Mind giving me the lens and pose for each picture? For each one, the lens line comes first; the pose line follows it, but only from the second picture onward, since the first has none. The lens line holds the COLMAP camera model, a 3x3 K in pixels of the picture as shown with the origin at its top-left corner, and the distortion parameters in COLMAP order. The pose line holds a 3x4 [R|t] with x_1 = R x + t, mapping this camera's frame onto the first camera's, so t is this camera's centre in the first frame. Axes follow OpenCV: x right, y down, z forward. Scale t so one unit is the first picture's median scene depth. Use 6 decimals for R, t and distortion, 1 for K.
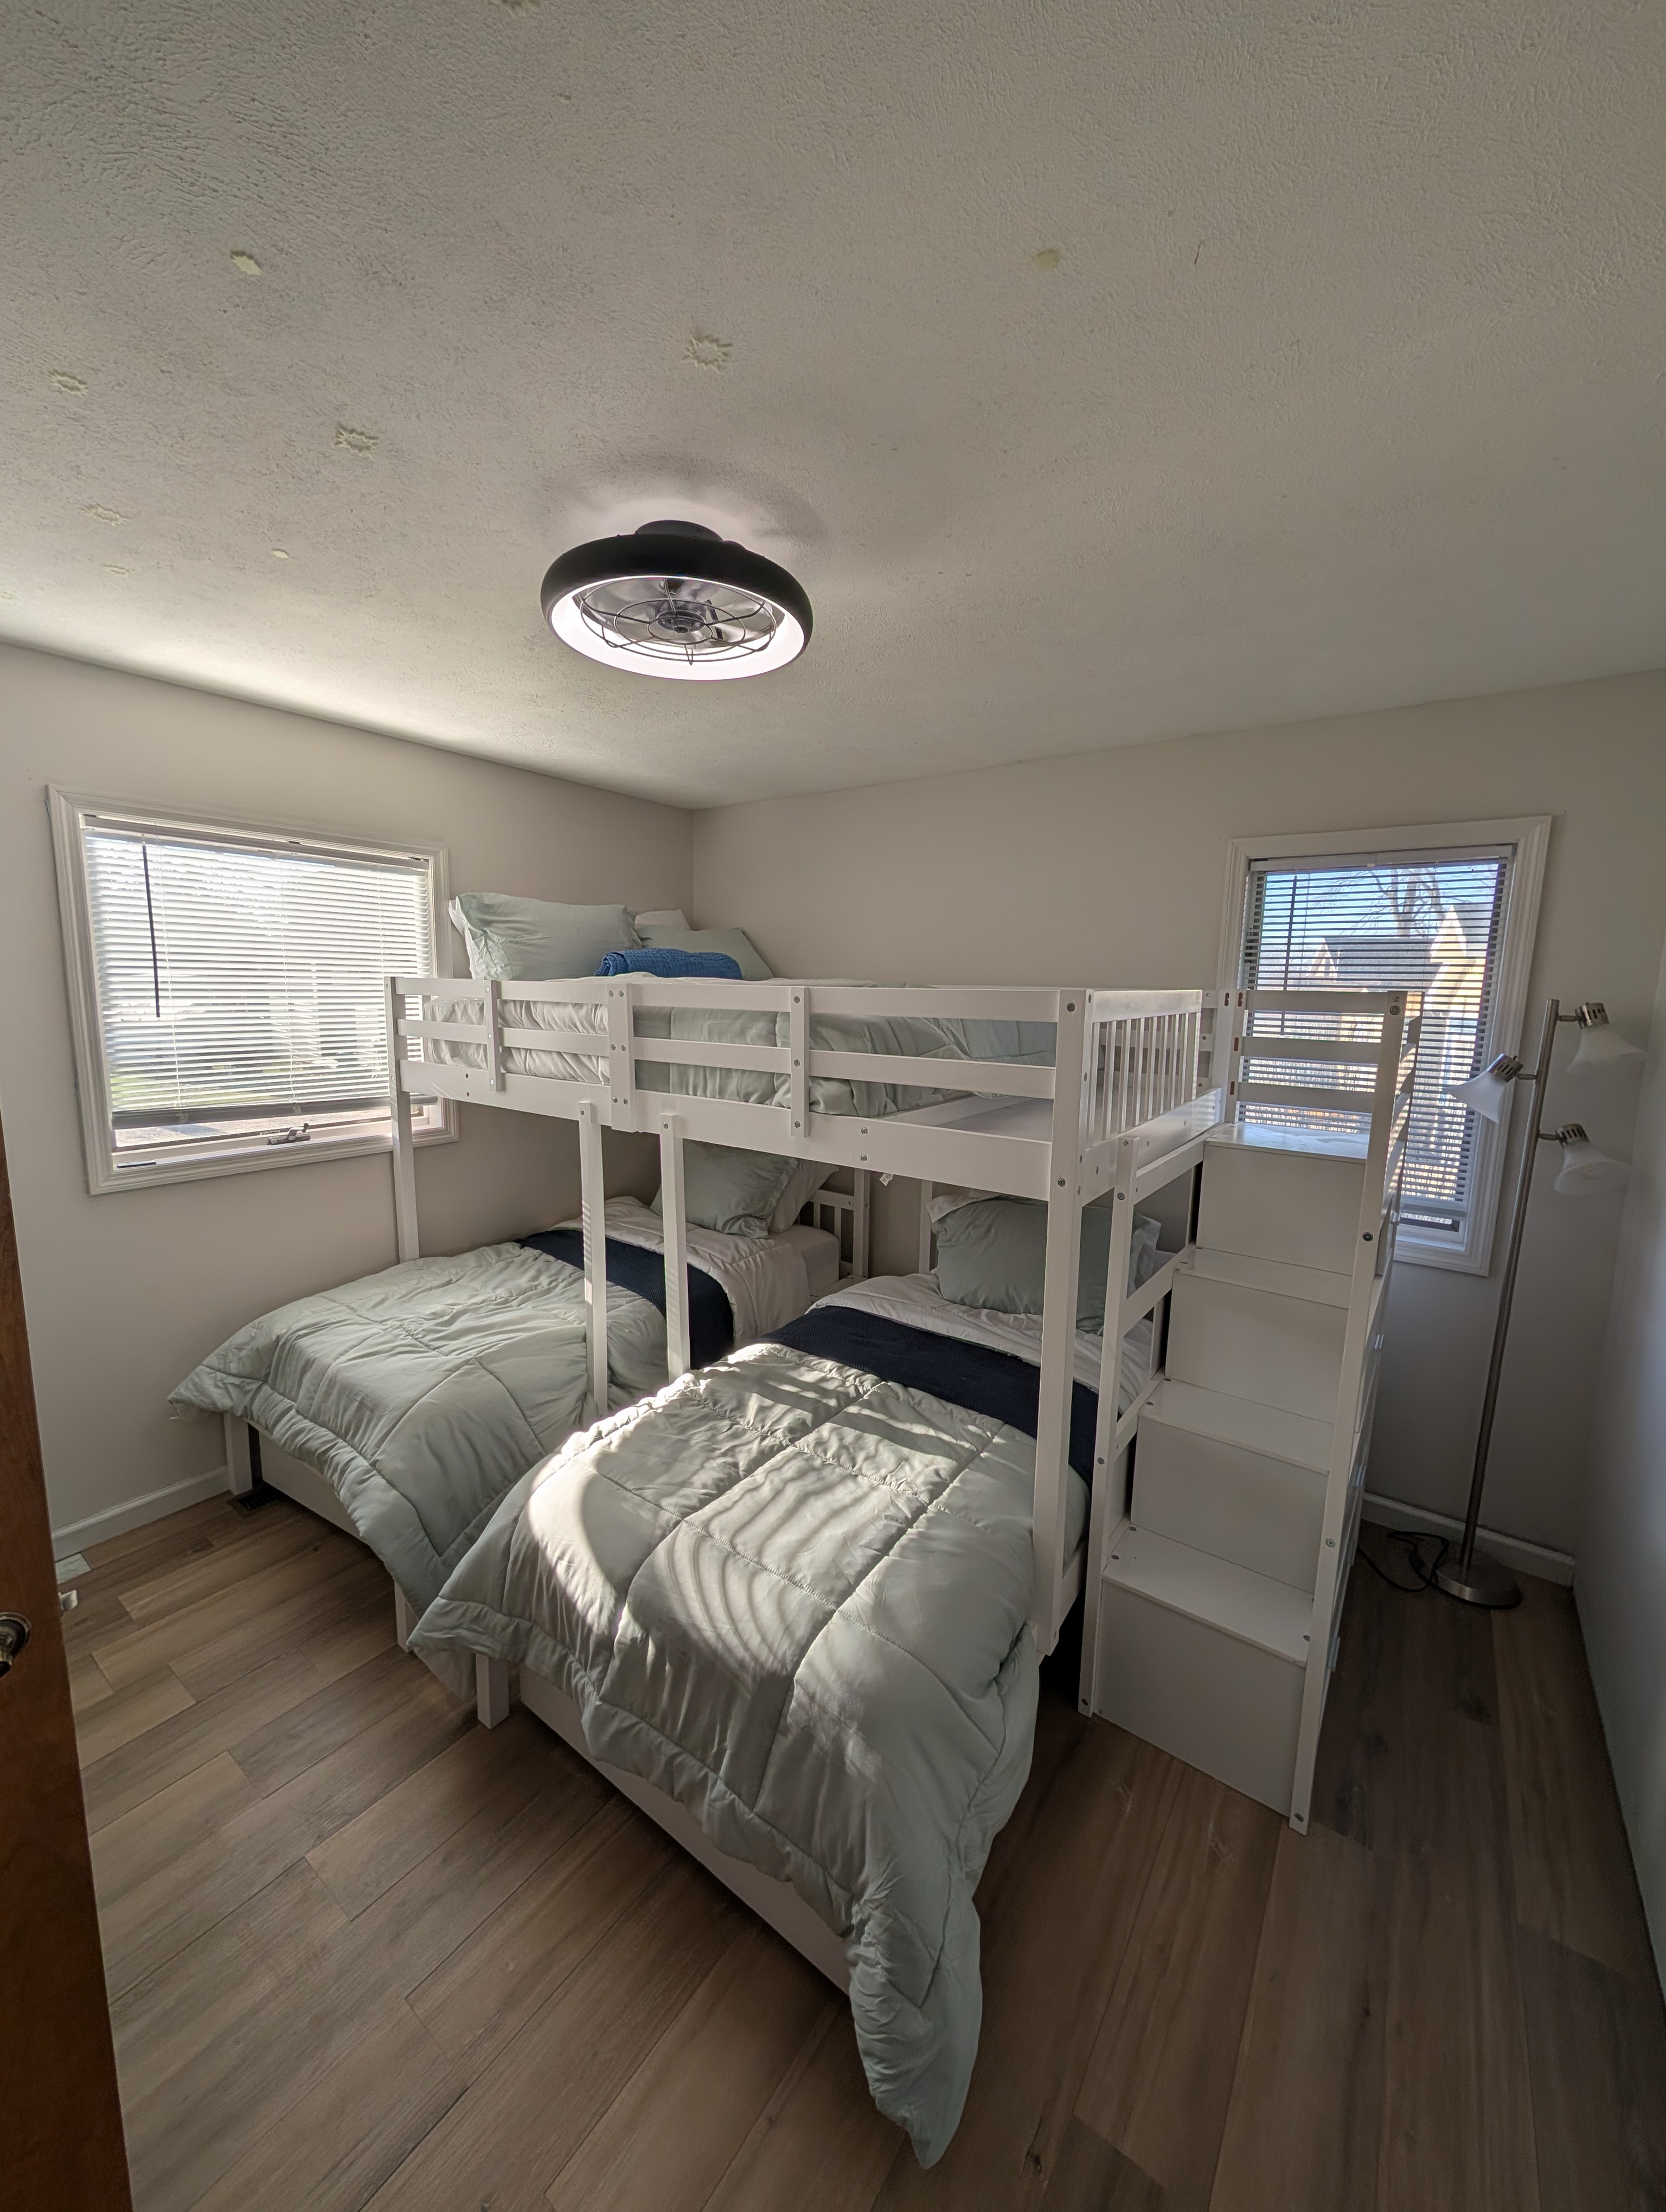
lens RADIAL K [[833.4, 0, 837.3], [0, 833.4, 1104.9], [0, 0, 1]] dist [-0.000820, 0.000844]
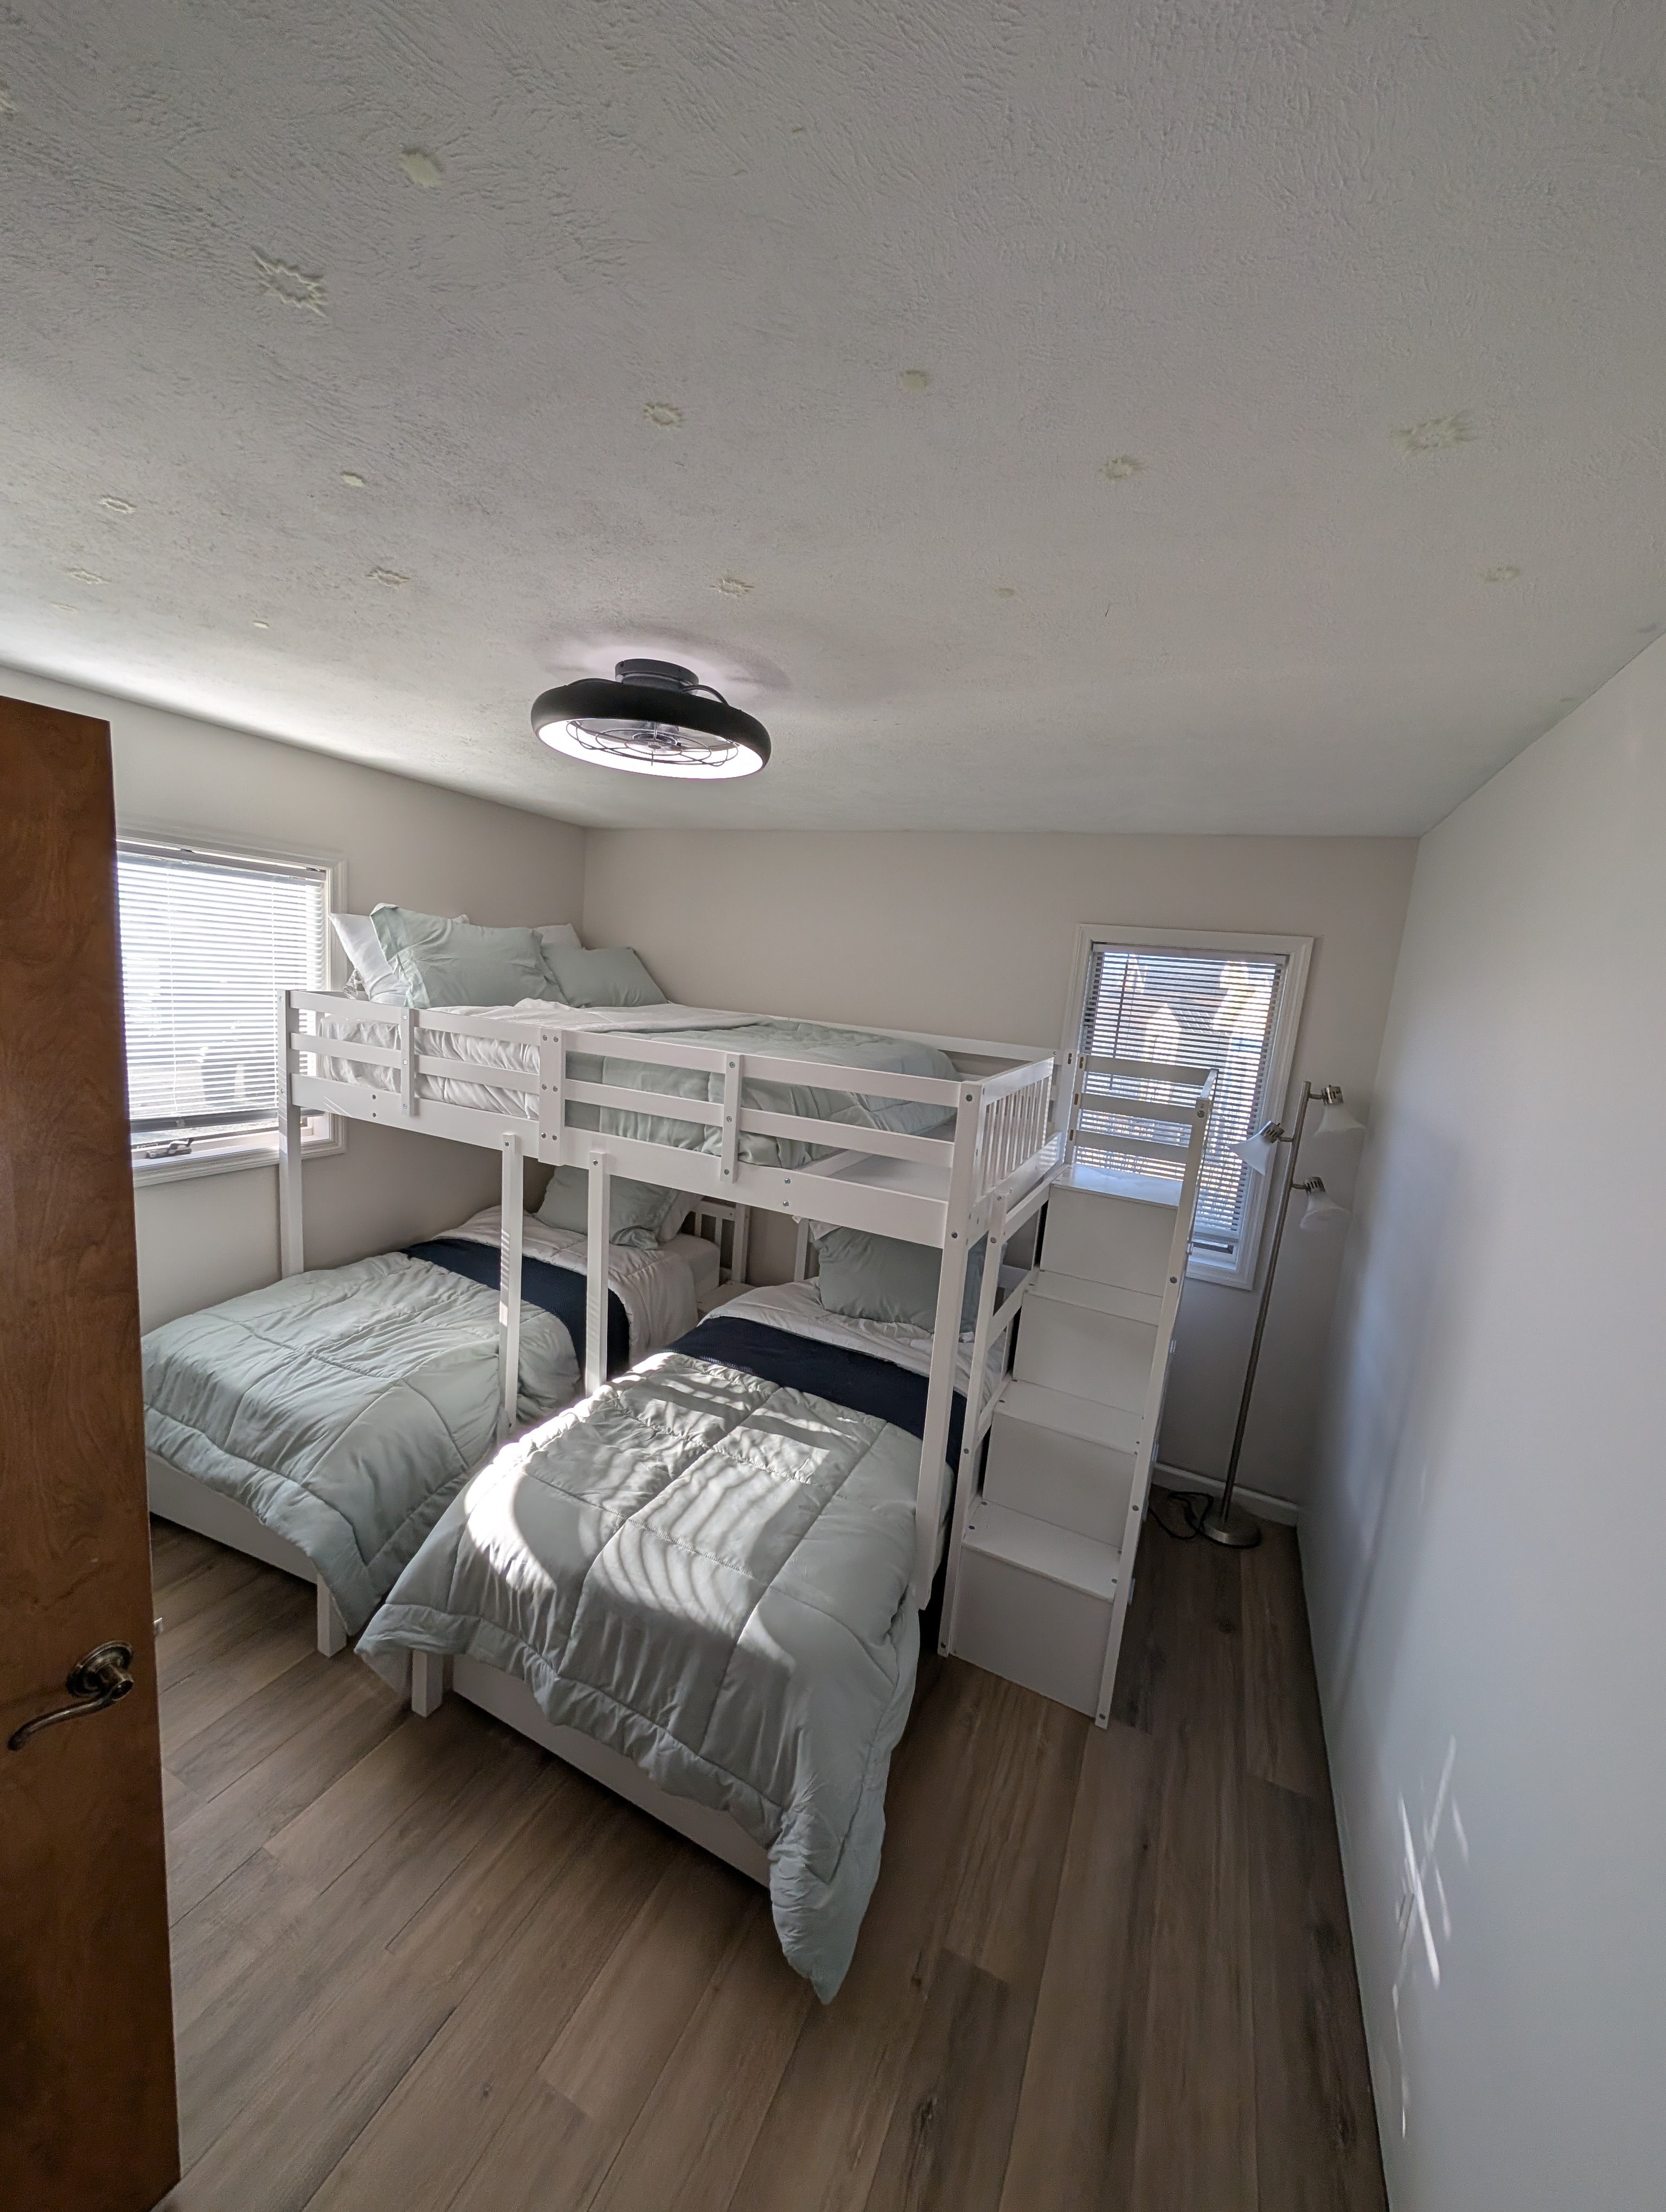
lens RADIAL K [[833.4, 0, 833.1], [0, 833.4, 1105.9], [0, 0, 1]] dist [-0.000820, 0.000844]
pose [[0.980808, 0.035361, 0.191742, -0.130282], [-0.040347, 0.998940, 0.022157, -0.101441], [-0.190755, -0.029468, 0.981195, -0.155471]]
